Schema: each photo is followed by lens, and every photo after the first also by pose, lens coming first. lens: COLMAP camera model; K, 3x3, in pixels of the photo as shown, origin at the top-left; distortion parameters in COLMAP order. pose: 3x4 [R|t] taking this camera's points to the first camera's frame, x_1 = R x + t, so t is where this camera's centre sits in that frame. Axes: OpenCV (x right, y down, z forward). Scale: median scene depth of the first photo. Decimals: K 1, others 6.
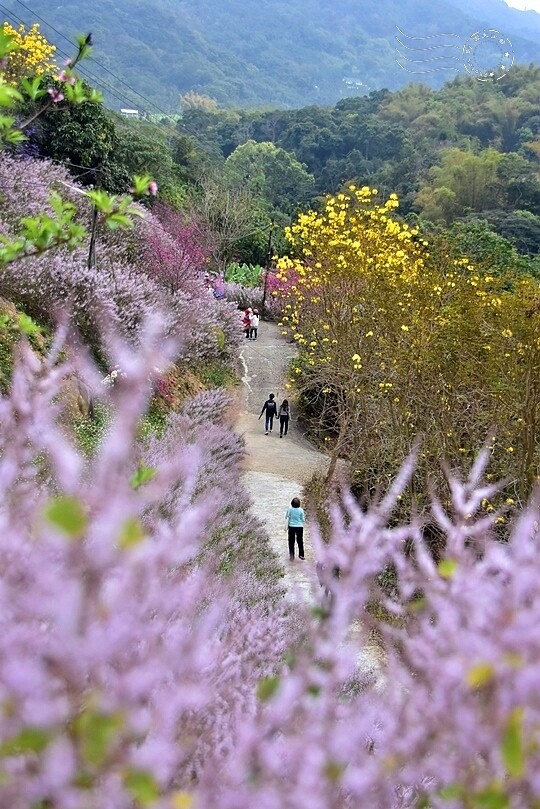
lens RADIAL K [[1276.3, 0, 270.7], [0, 1276.3, 406.6], [0, 0, 1]] dist [0.251818, 0.000000]
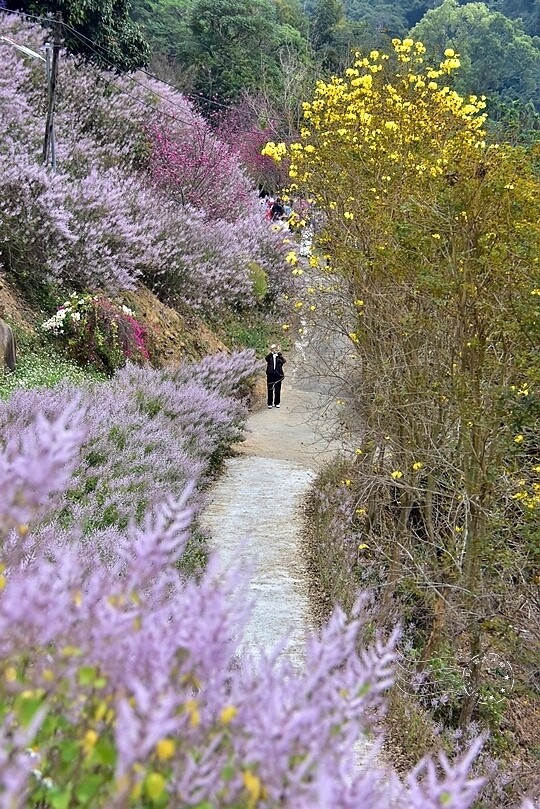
lens RADIAL K [[2068.1, 0, 277.0], [0, 2068.1, 410.7], [0, 0, 1]] dist [0.735177, 0.000000]
pose [[0.994640, 0.013594, -0.102500, 0.081455], [-0.015161, 0.999780, -0.014522, 0.030636], [0.102280, 0.015998, 0.994627, -0.090193]]
